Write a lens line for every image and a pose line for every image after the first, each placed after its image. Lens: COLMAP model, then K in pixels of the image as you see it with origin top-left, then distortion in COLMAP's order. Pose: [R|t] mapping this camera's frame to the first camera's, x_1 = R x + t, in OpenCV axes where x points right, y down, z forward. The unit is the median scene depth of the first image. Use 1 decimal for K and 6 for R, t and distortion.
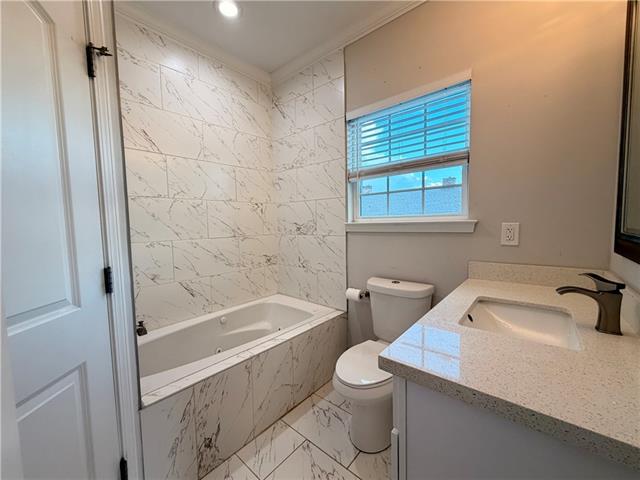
lens RADIAL K [[255.8, 0, 318.7], [0, 255.8, 240.9], [0, 0, 1]] dist [0.001944, -0.000205]
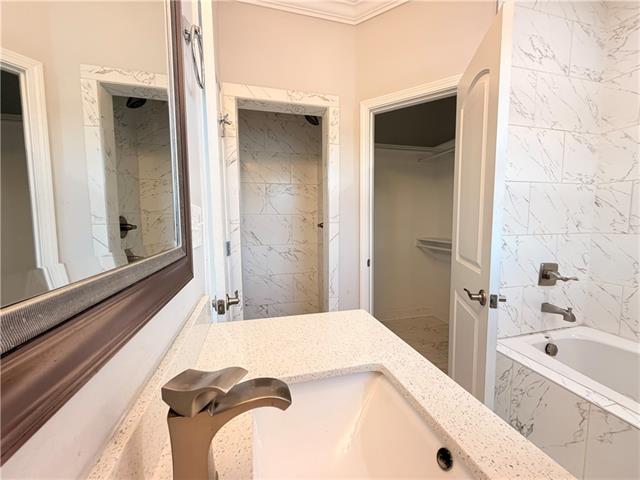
lens RADIAL K [[255.8, 0, 318.7], [0, 255.8, 240.9], [0, 0, 1]] dist [0.001944, -0.000205]
pose [[-0.571826, 0.094875, -0.814871, 0.806858], [-0.035032, 0.989560, 0.139797, -0.074551], [0.819627, 0.108486, -0.562532, 0.823007]]
